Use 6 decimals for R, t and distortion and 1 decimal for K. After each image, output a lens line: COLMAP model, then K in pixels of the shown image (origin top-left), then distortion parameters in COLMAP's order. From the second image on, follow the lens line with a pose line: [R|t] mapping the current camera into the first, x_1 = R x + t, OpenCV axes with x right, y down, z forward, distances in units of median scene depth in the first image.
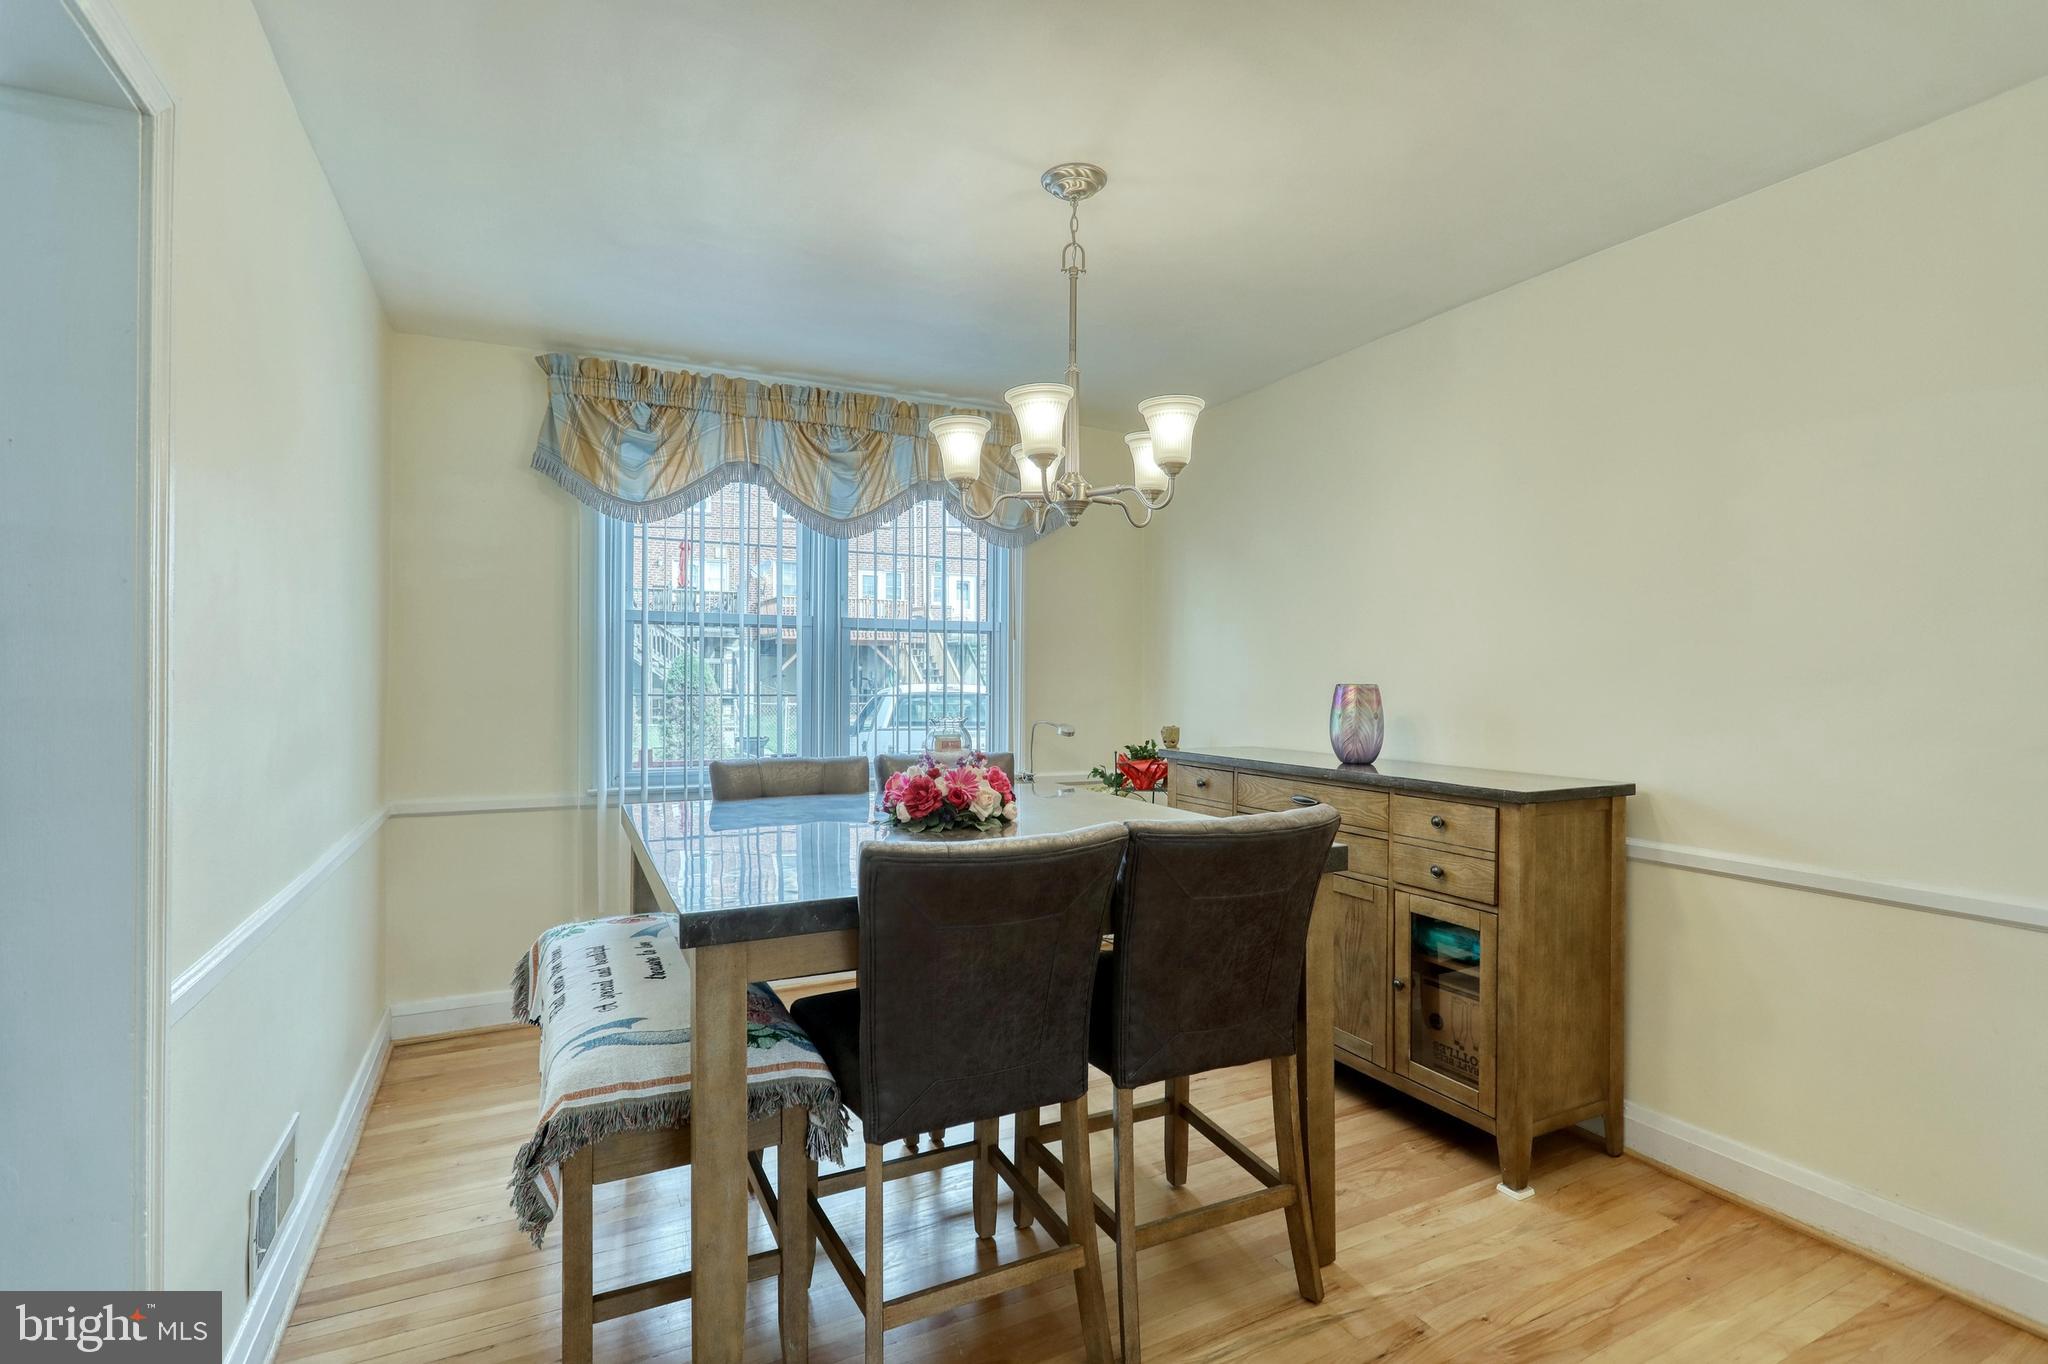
lens RADIAL K [[982.0, 0, 1039.2], [0, 982.0, 677.4], [0, 0, 1]] dist [-0.003267, 0.002065]
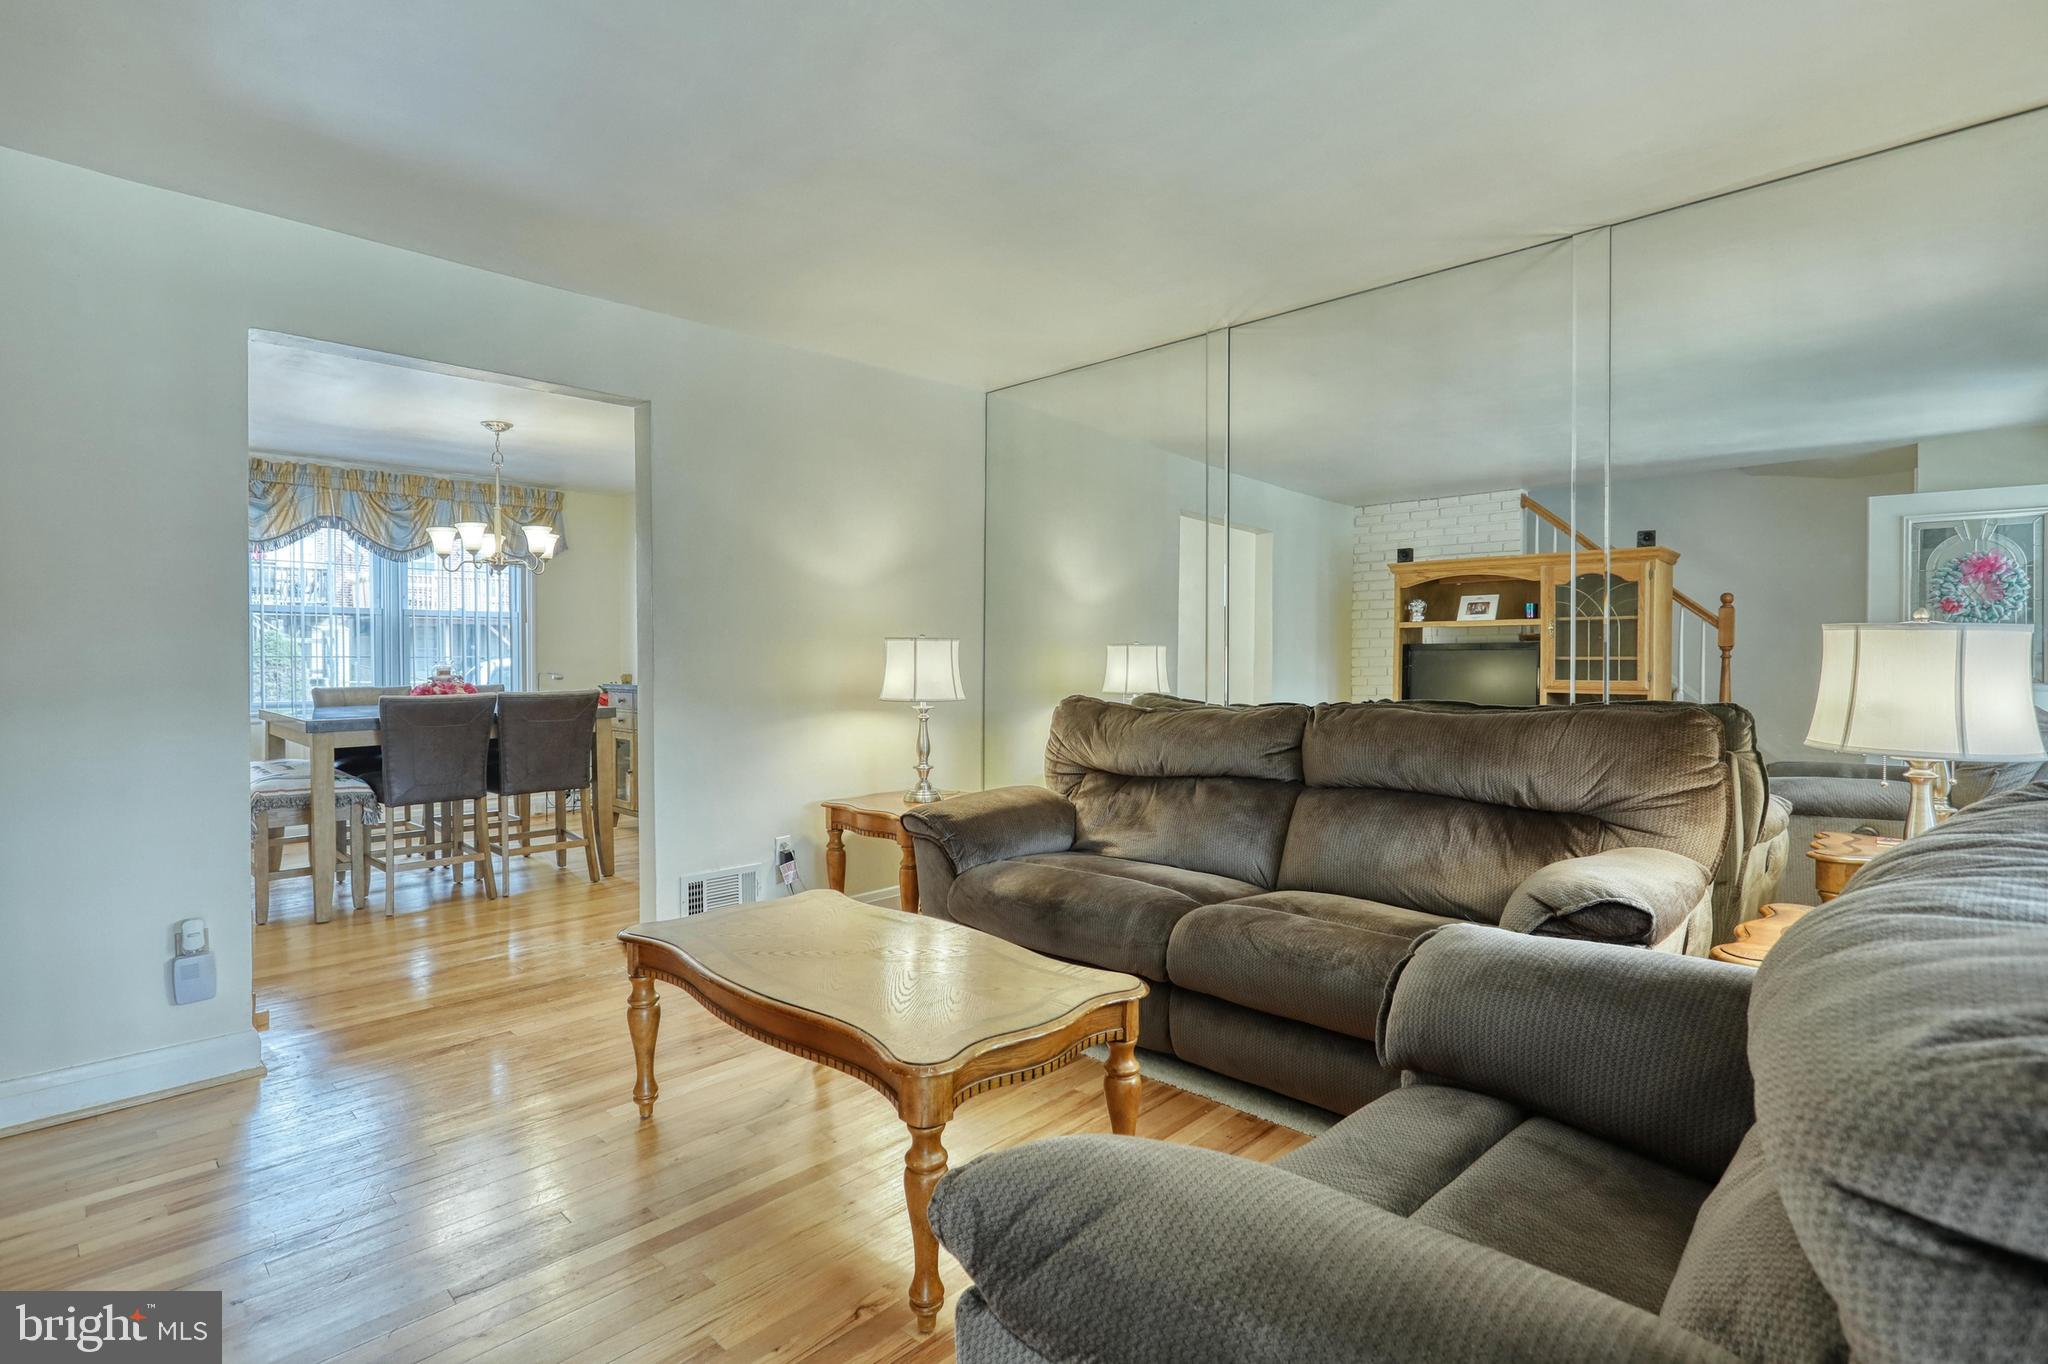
lens RADIAL K [[982.0, 0, 1028.6], [0, 982.0, 664.2], [0, 0, 1]] dist [-0.003267, 0.002065]
pose [[0.948576, -0.011962, 0.316323, 0.298422], [0.009254, 0.999907, 0.010063, 0.025613], [-0.316414, -0.006618, 0.948598, -0.972997]]
